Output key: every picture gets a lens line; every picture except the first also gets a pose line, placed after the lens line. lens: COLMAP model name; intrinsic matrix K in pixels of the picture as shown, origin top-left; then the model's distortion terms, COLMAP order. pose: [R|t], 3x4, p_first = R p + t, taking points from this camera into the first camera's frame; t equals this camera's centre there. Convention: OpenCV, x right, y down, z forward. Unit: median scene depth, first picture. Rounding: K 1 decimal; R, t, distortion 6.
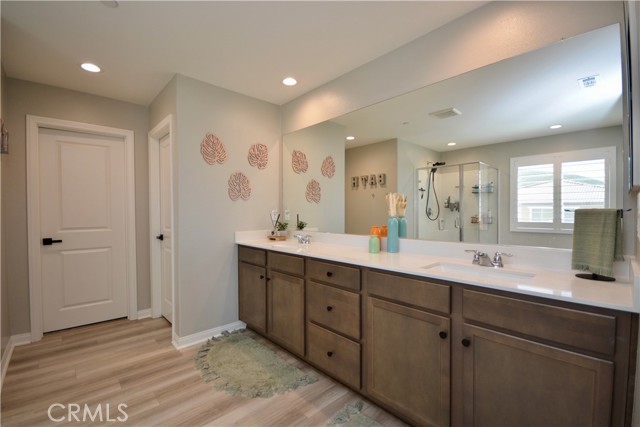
lens RADIAL K [[281.8, 0, 318.0], [0, 281.8, 215.4], [0, 0, 1]] dist [0.019538, -0.017803]
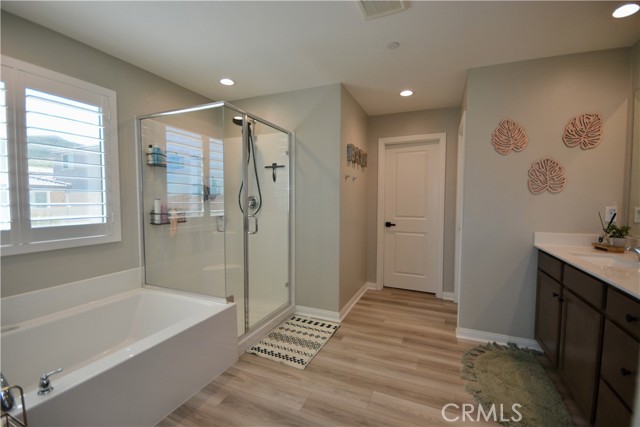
lens RADIAL K [[281.8, 0, 318.0], [0, 281.8, 215.4], [0, 0, 1]] dist [0.019538, -0.017803]
pose [[0.402855, 0.056753, -0.913503, 0.215763], [-0.018827, 0.998378, 0.053724, -0.024589], [0.915070, -0.004444, 0.403270, 0.094870]]
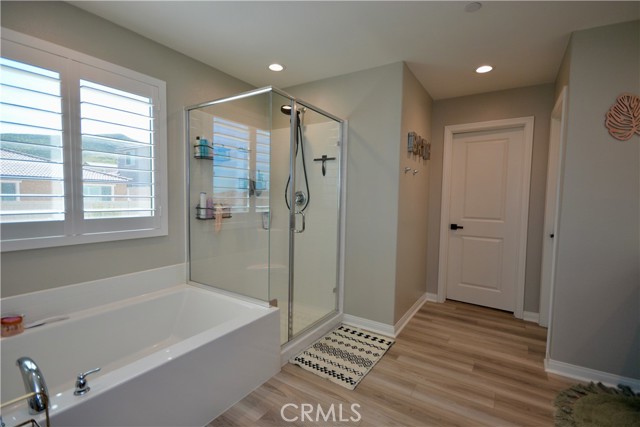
lens RADIAL K [[297.3, 0, 318.0], [0, 297.3, 215.3], [0, 0, 1]] dist [0.034275, -0.022524]
pose [[0.246745, 0.068823, -0.966634, 0.156962], [-0.033854, 0.997478, 0.062378, -0.018691], [0.968489, 0.017333, 0.248452, 0.104662]]
